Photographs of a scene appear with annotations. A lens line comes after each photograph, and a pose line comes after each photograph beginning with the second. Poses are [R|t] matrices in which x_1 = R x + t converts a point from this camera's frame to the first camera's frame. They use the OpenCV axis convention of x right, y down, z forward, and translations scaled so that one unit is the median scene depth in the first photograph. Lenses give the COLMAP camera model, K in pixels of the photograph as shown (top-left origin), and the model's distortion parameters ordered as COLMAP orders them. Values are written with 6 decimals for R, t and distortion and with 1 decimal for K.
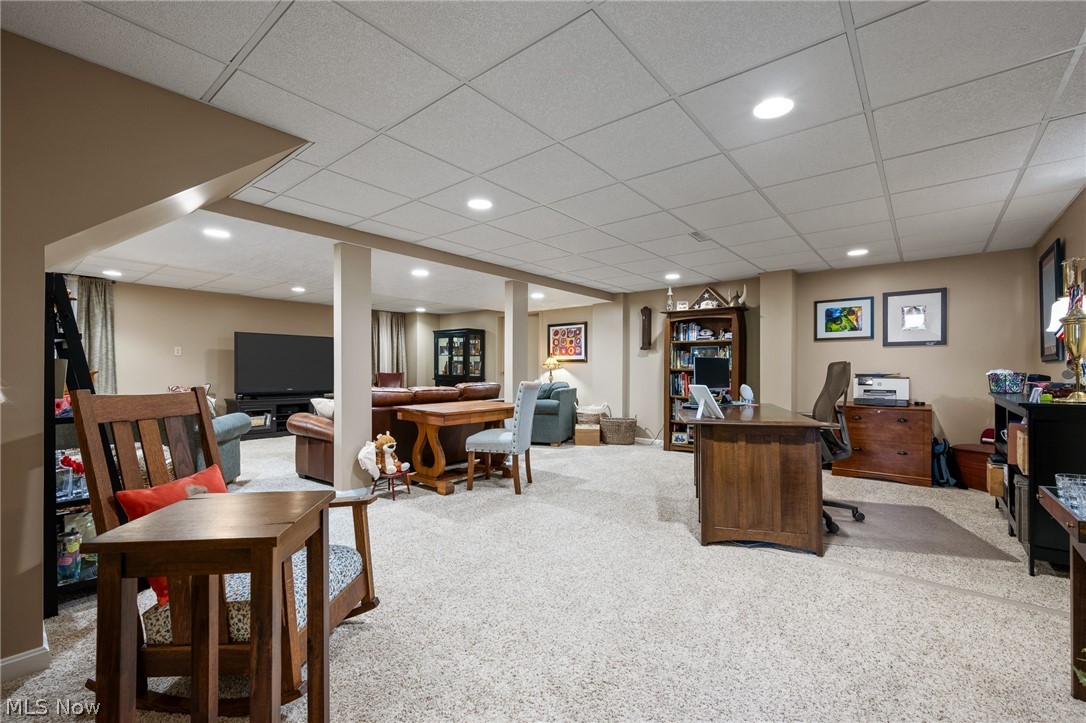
lens RADIAL K [[450.6, 0, 547.1], [0, 450.6, 367.8], [0, 0, 1]] dist [-0.004562, 0.001327]
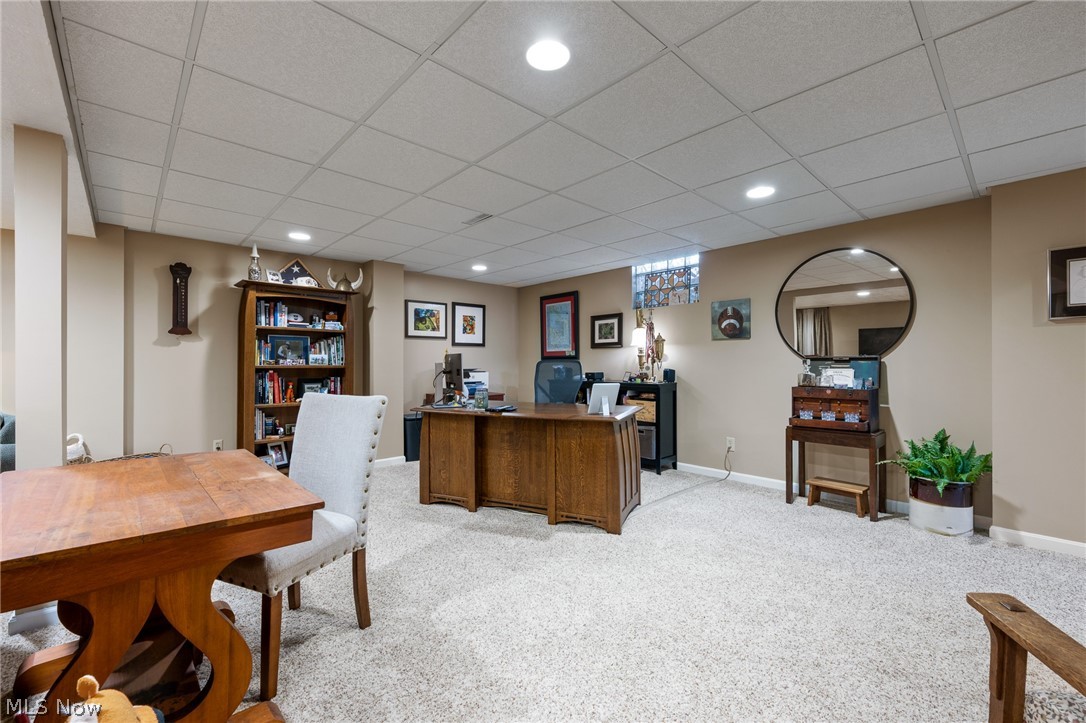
lens RADIAL K [[450.6, 0, 545.2], [0, 450.6, 358.1], [0, 0, 1]] dist [-0.004562, 0.001327]
pose [[0.137138, 0.006486, 0.990531, -0.393284], [-0.002627, 0.999977, -0.006184, -0.007556], [-0.990548, -0.001754, 0.137152, 0.552825]]
